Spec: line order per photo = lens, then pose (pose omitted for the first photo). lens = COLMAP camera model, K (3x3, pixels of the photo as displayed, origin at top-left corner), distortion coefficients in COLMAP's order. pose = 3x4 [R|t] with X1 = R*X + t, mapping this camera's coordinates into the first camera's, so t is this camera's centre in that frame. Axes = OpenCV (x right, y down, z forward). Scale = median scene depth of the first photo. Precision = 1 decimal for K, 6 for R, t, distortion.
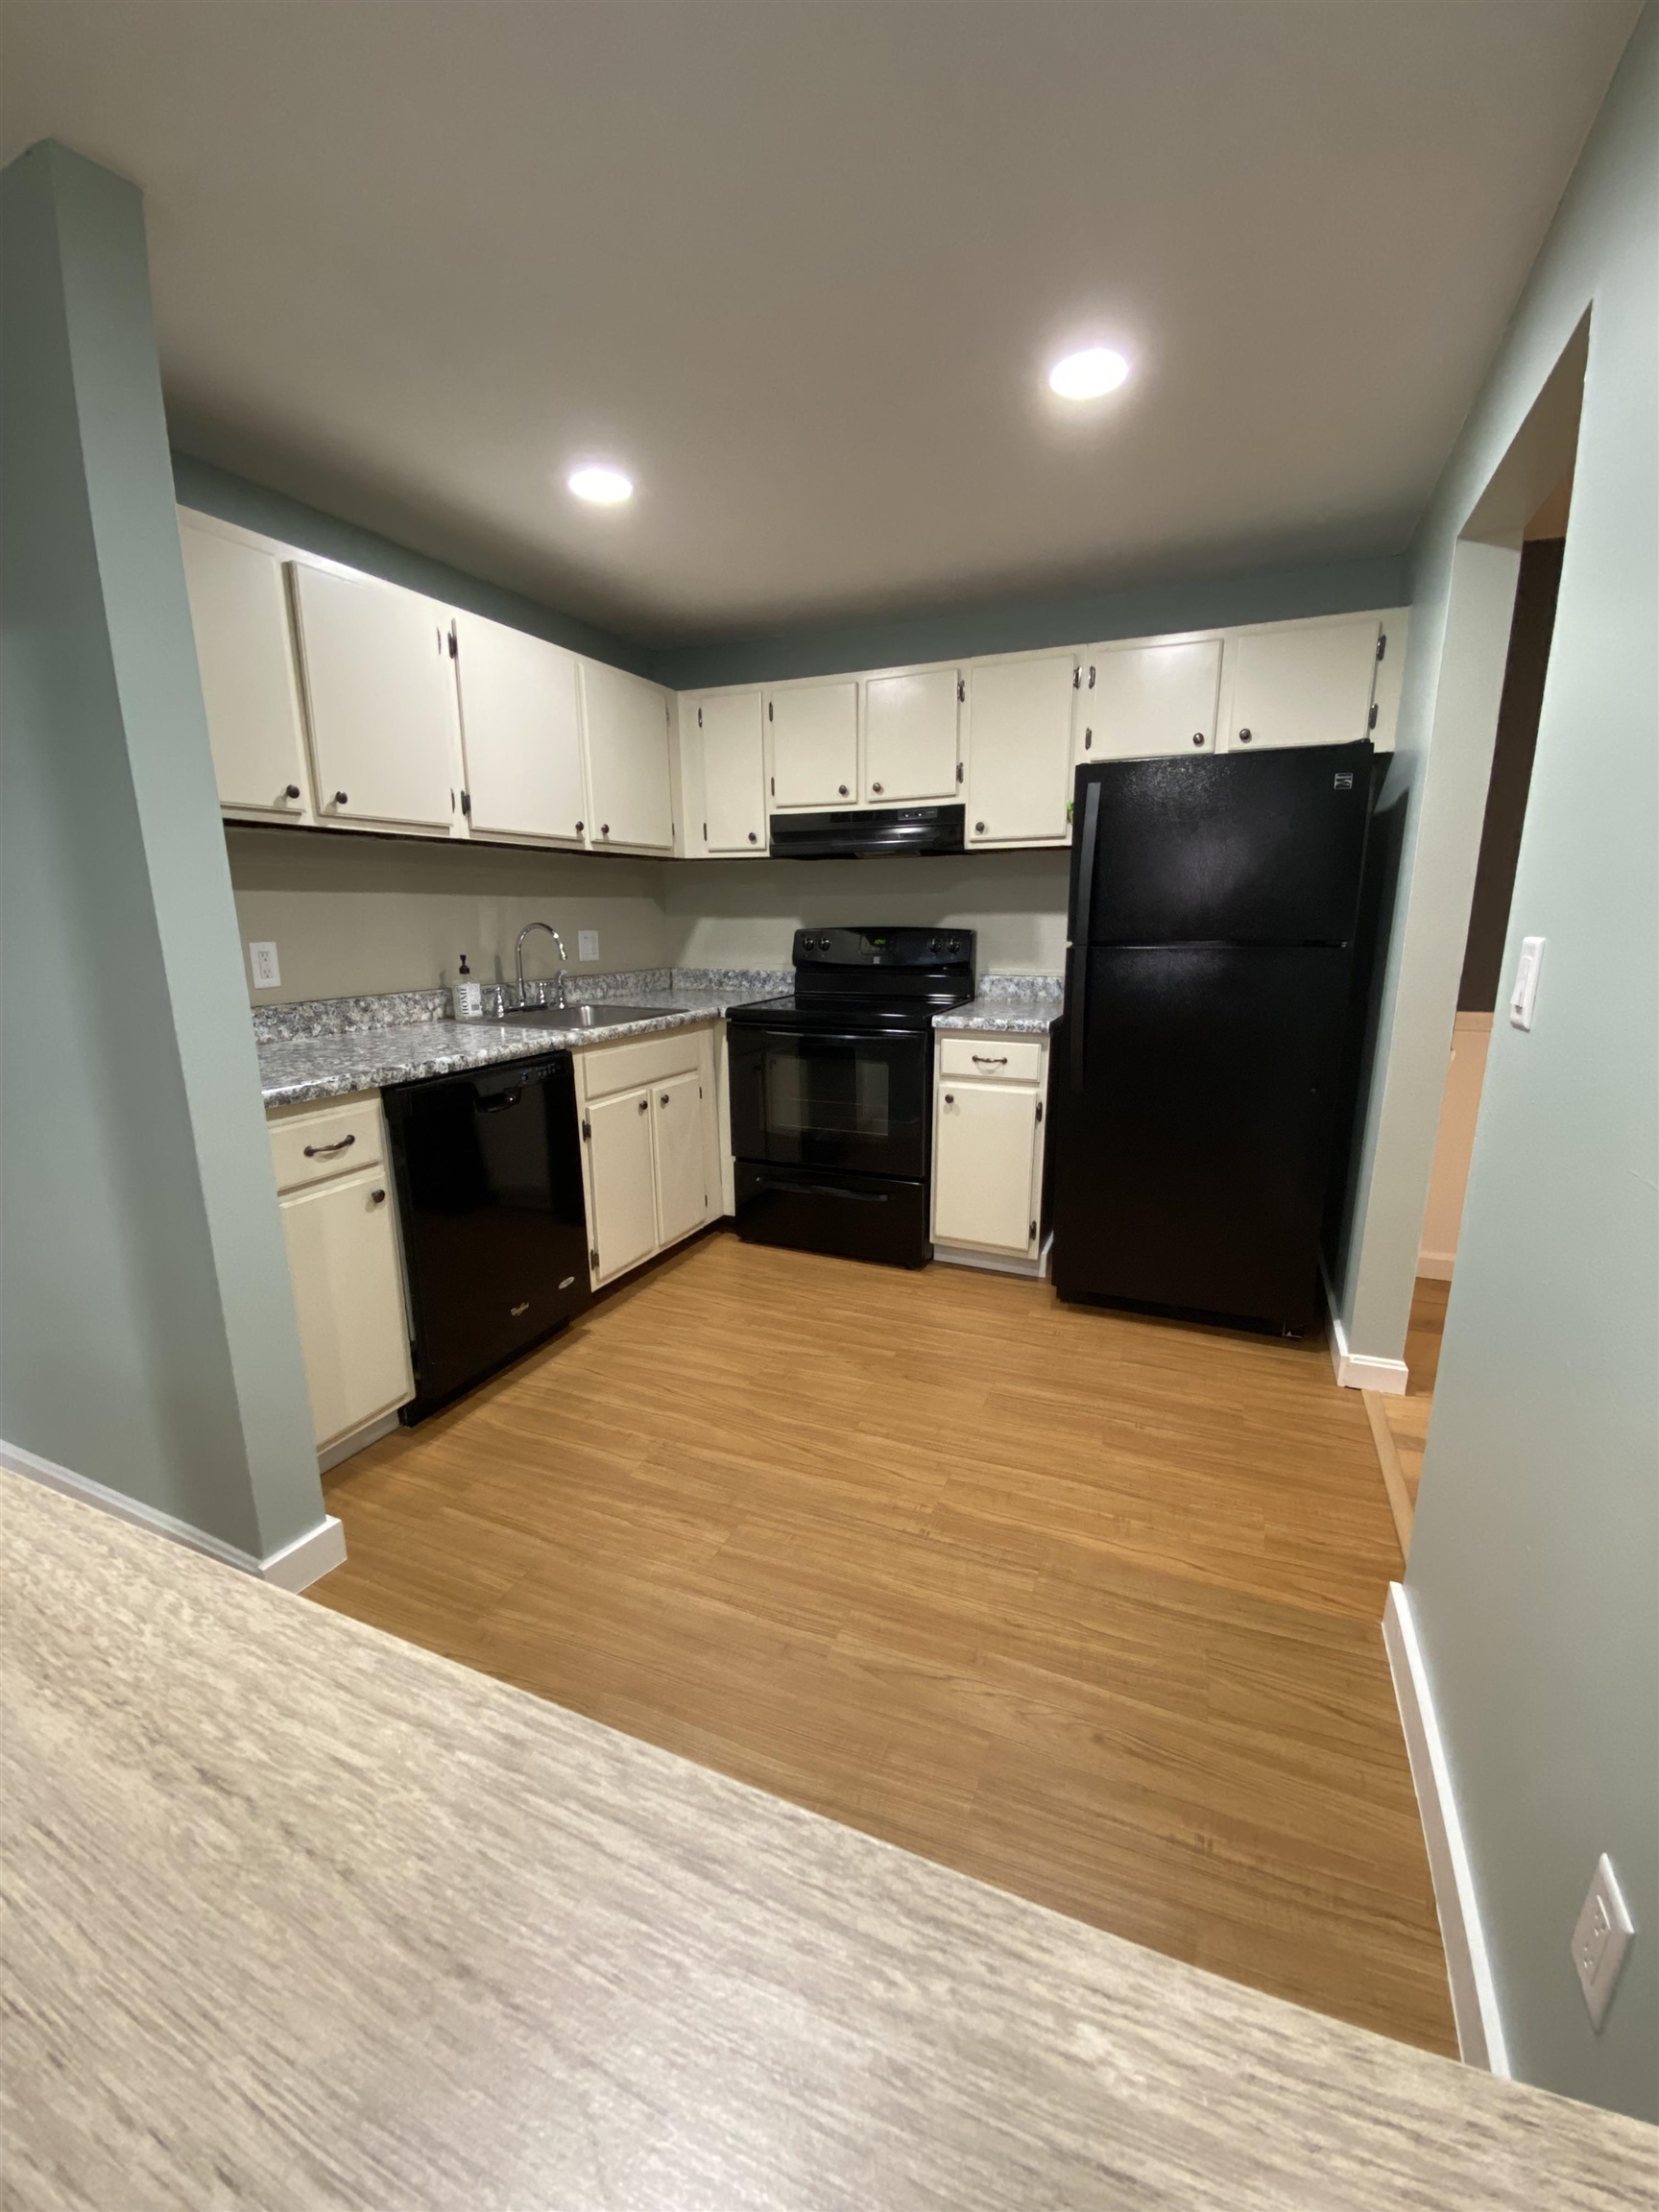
lens RADIAL K [[901.4, 0, 834.1], [0, 901.4, 1112.1], [0, 0, 1]] dist [-0.004230, -0.000994]
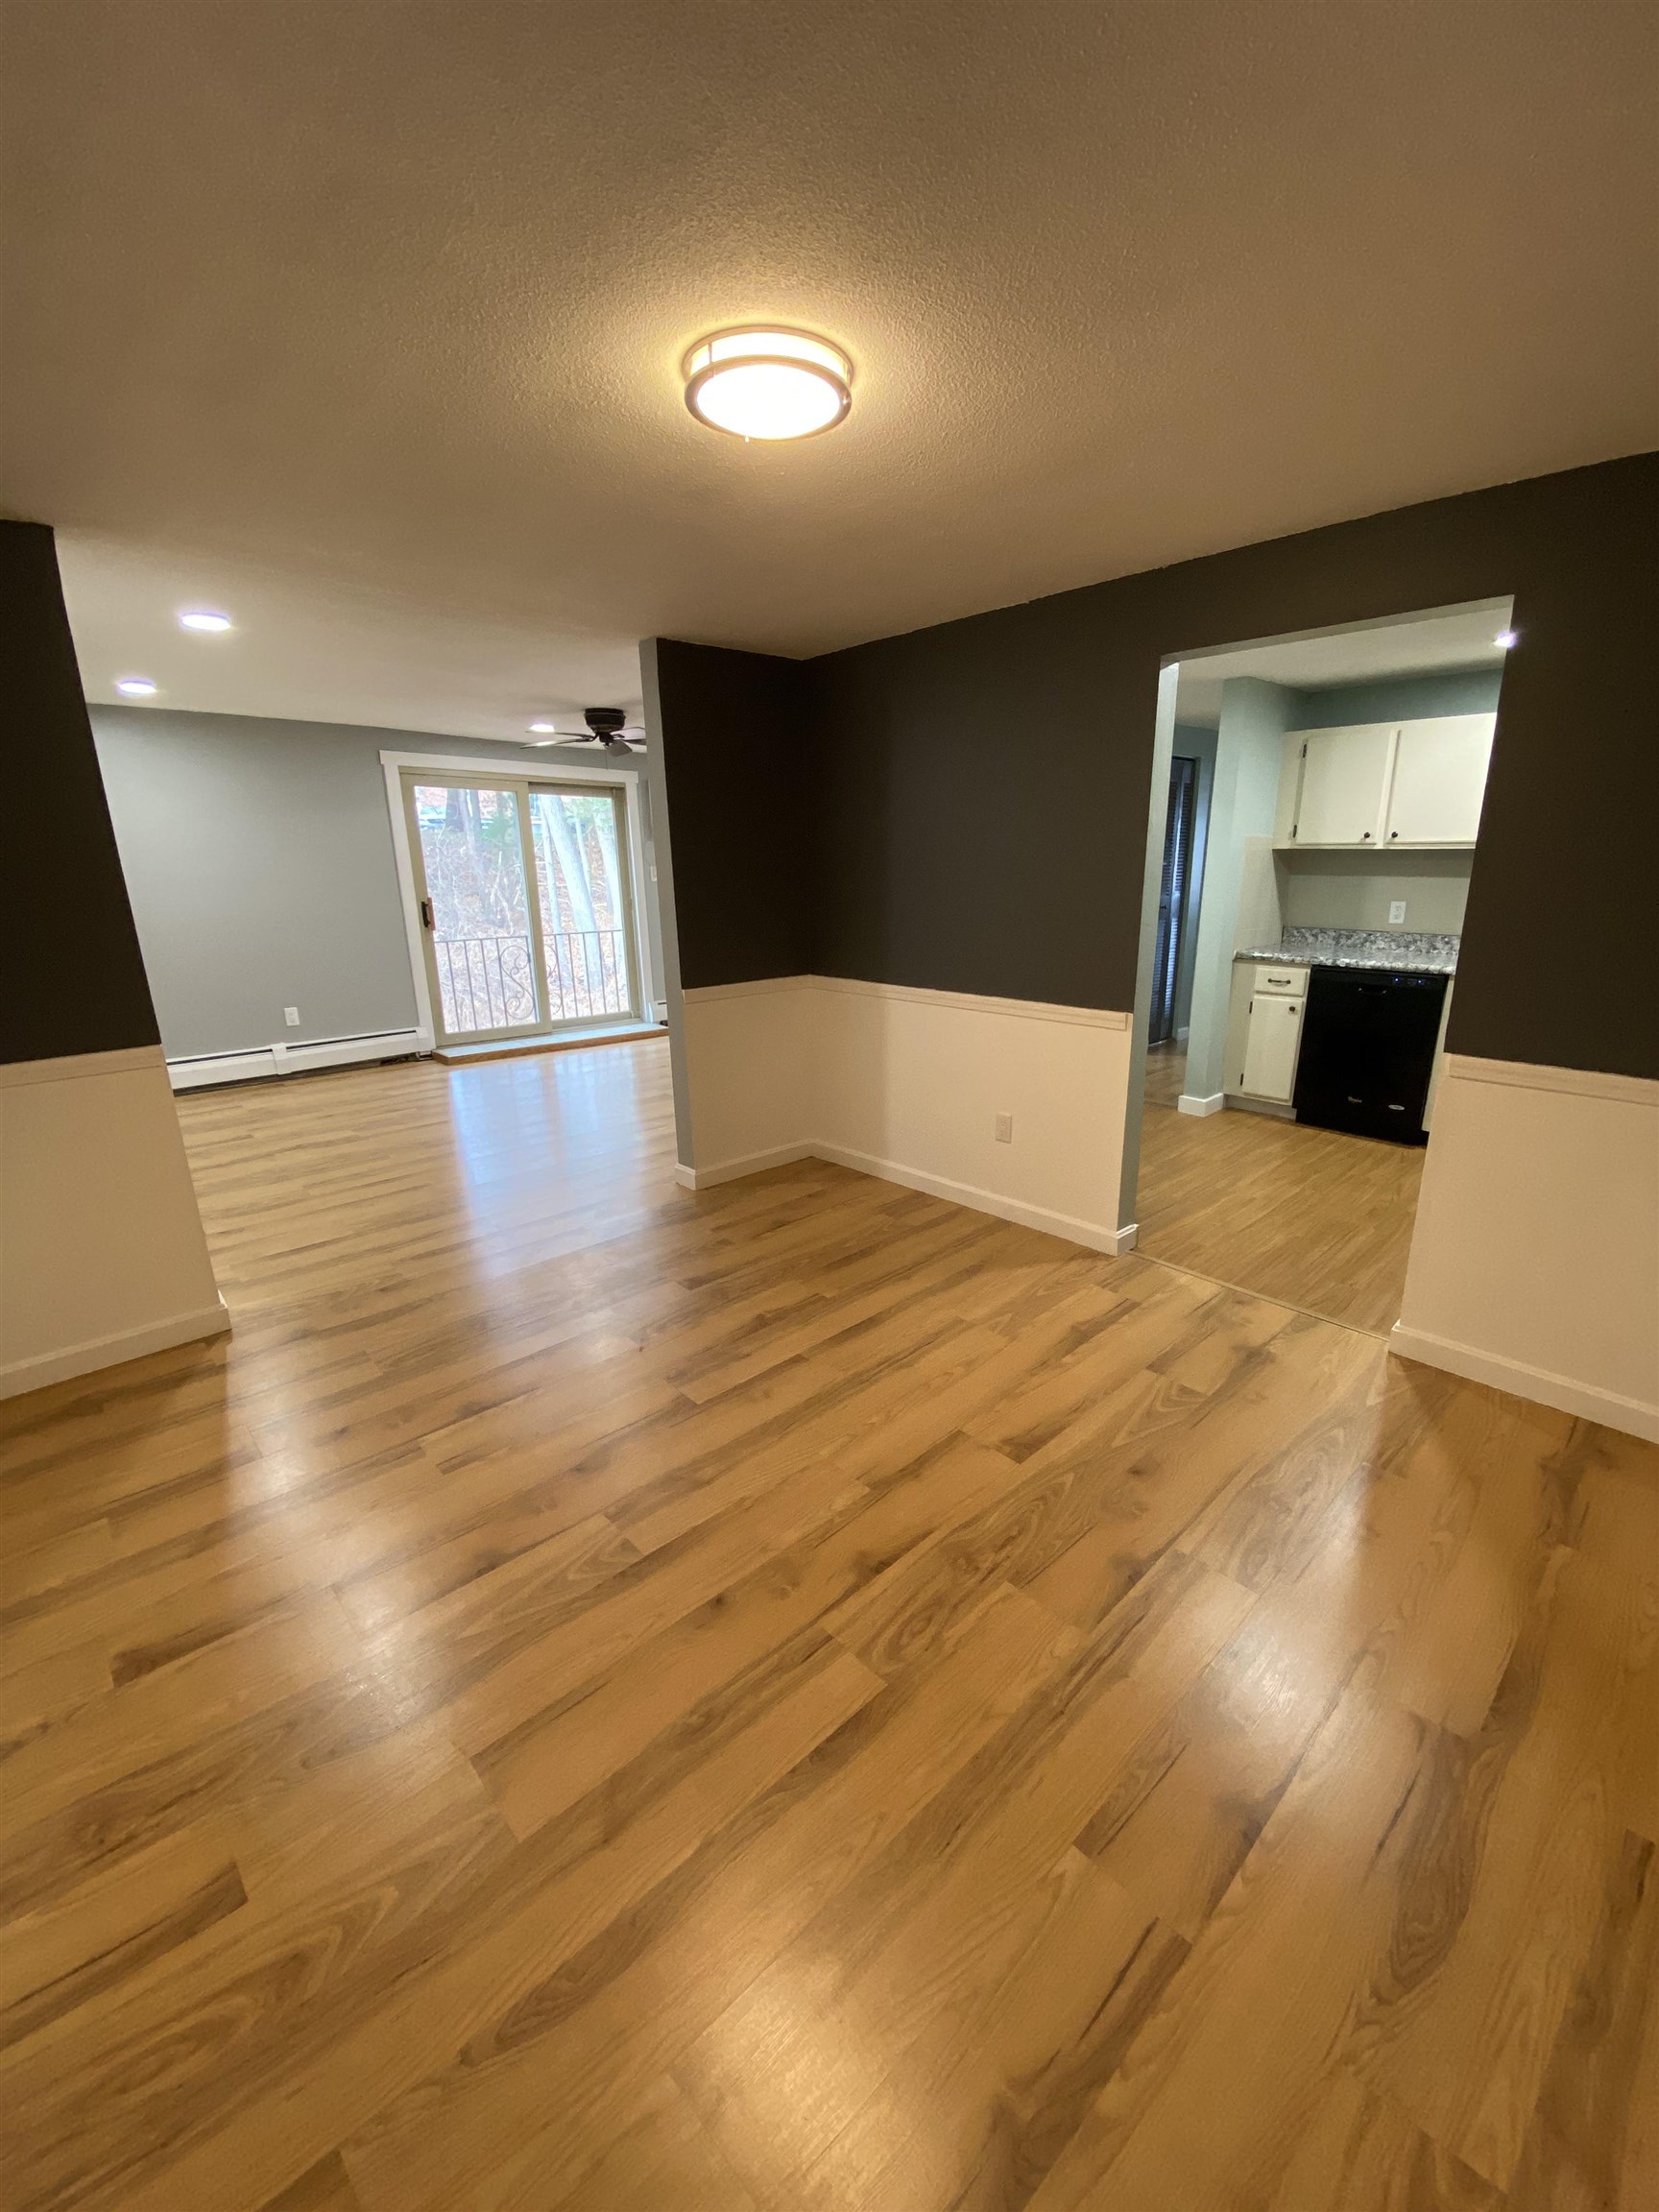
lens RADIAL K [[901.4, 0, 834.8], [0, 901.4, 1106.9], [0, 0, 1]] dist [-0.004230, -0.000994]
pose [[-0.393608, 0.260880, -0.881484, 2.133164], [-0.192252, 0.914323, 0.356445, -0.285450], [0.898950, 0.309767, -0.309730, 0.719386]]
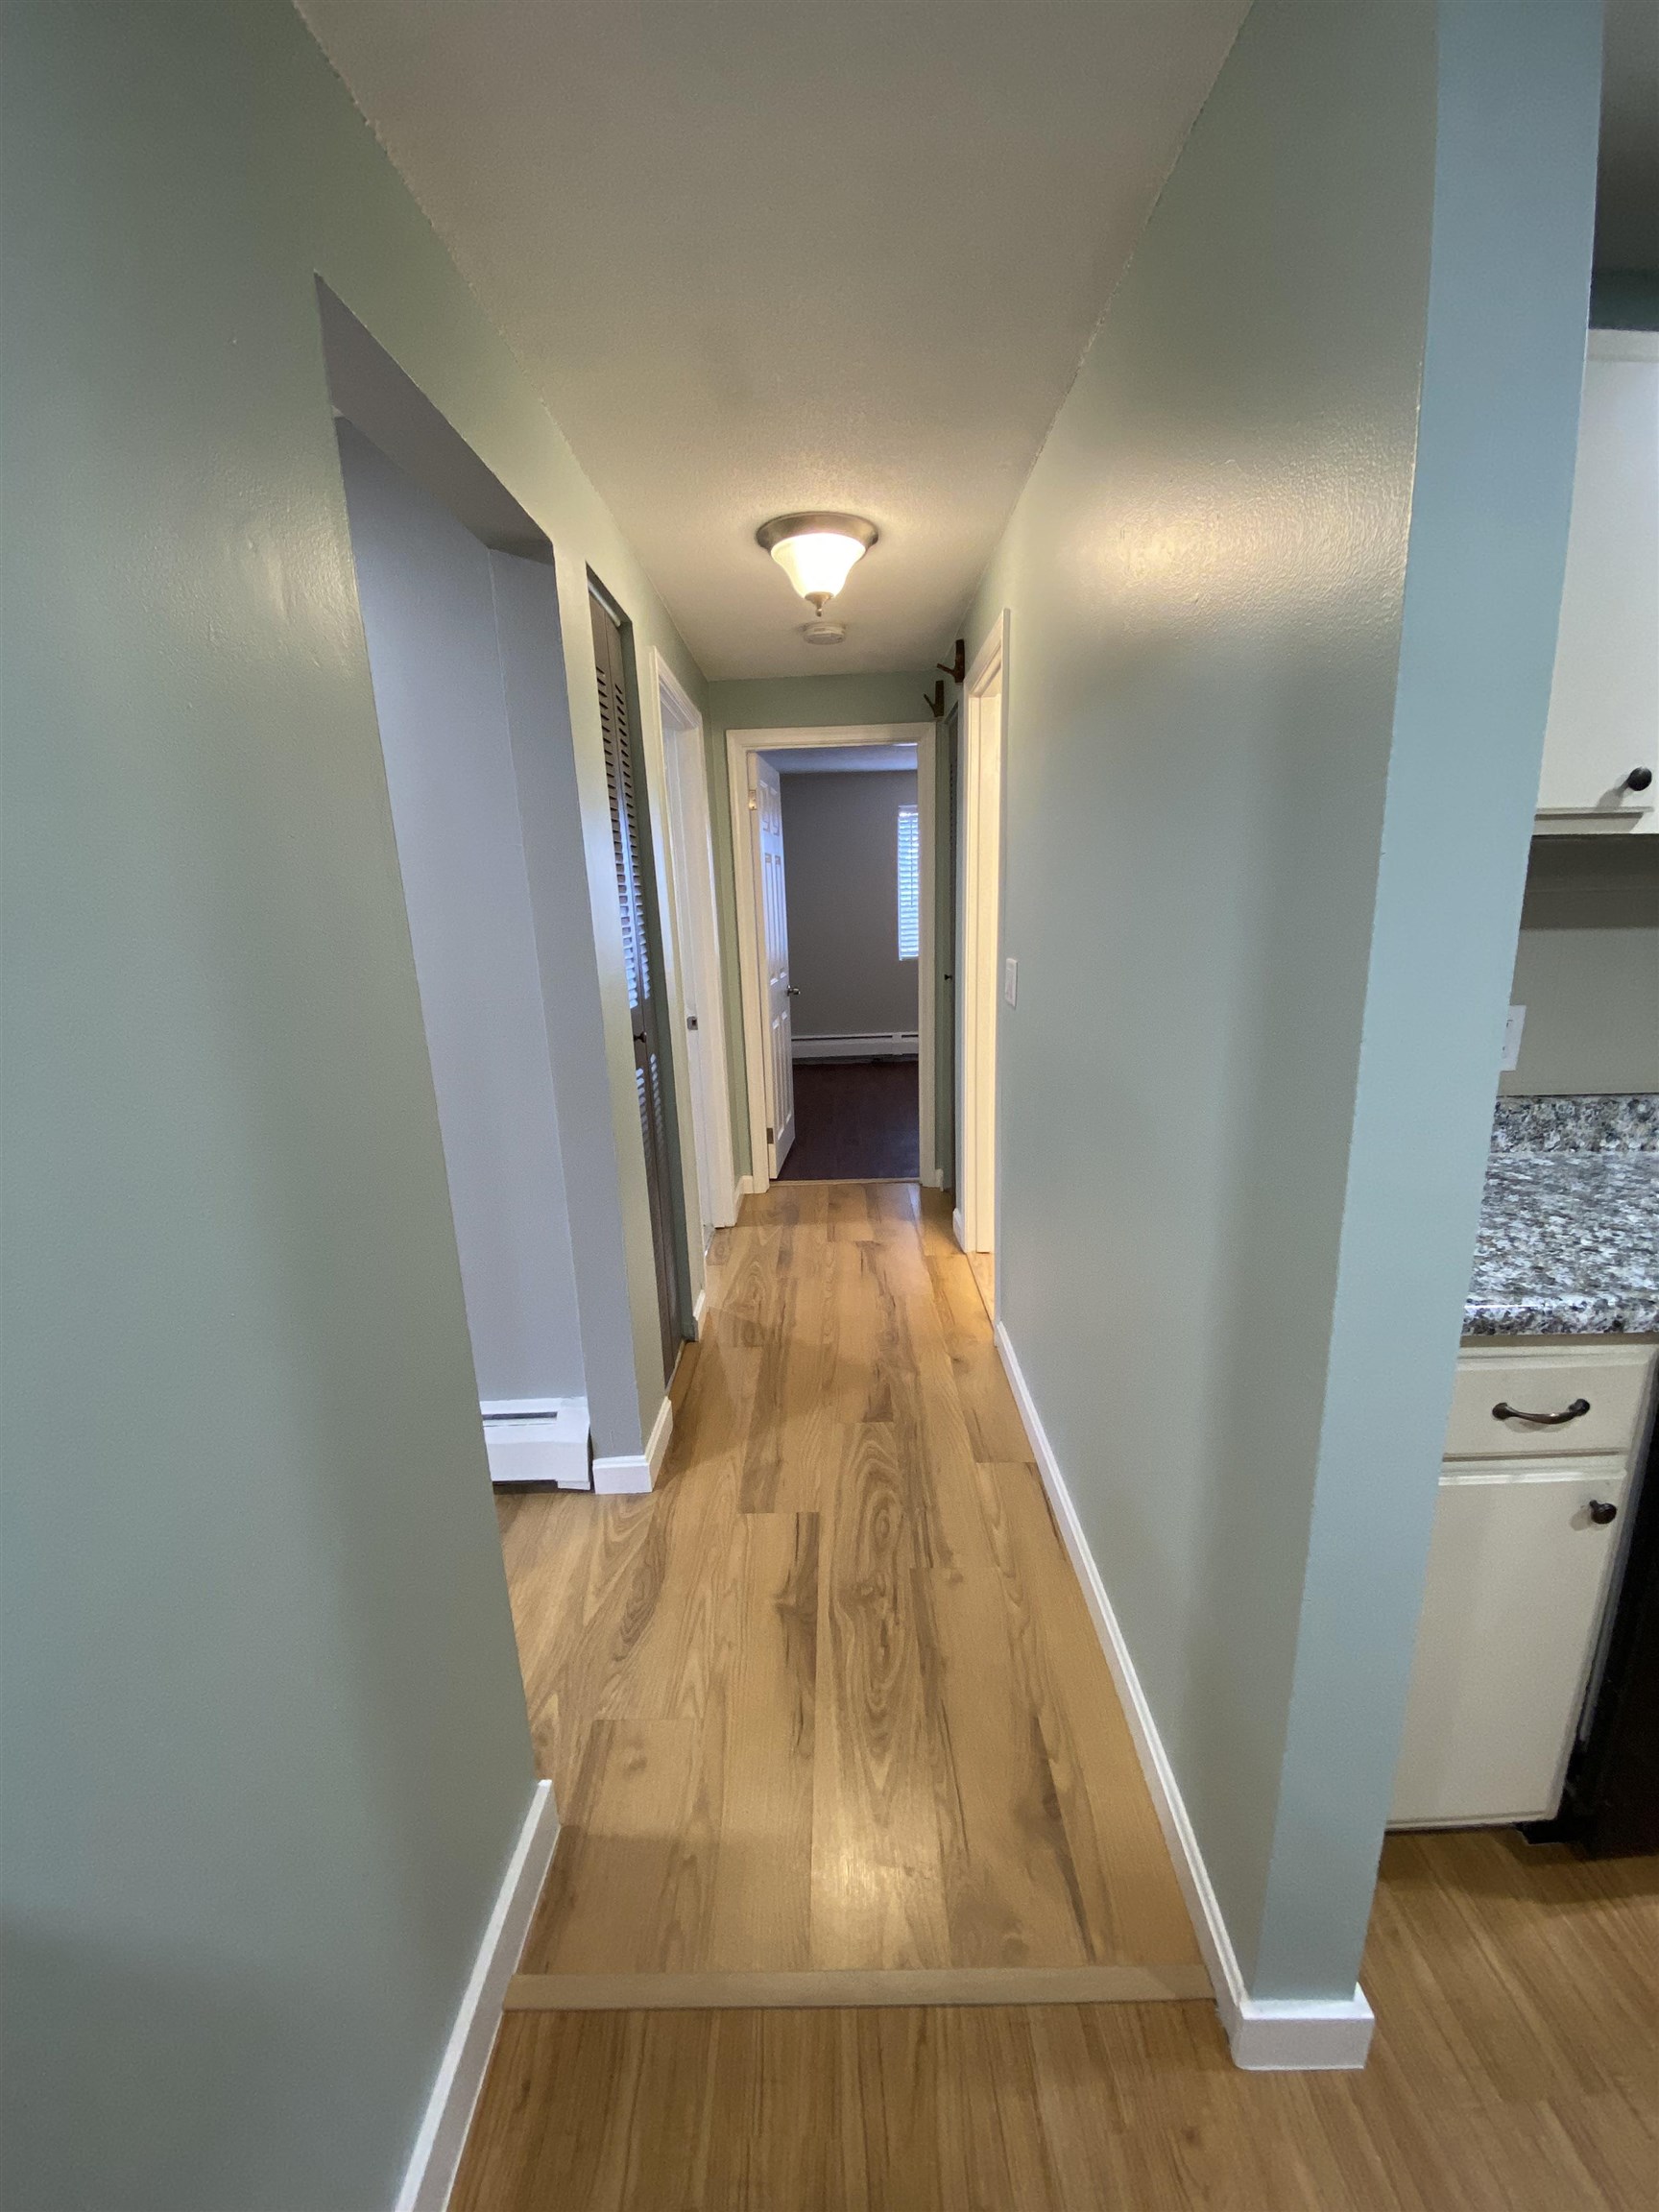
lens RADIAL K [[901.4, 0, 831.2], [0, 901.4, 1117.2], [0, 0, 1]] dist [-0.004230, -0.000994]
pose [[0.400045, 0.231032, -0.886898, -0.252686], [-0.178765, 0.968789, 0.171730, -0.155571], [0.898892, 0.089847, 0.428860, 0.295076]]
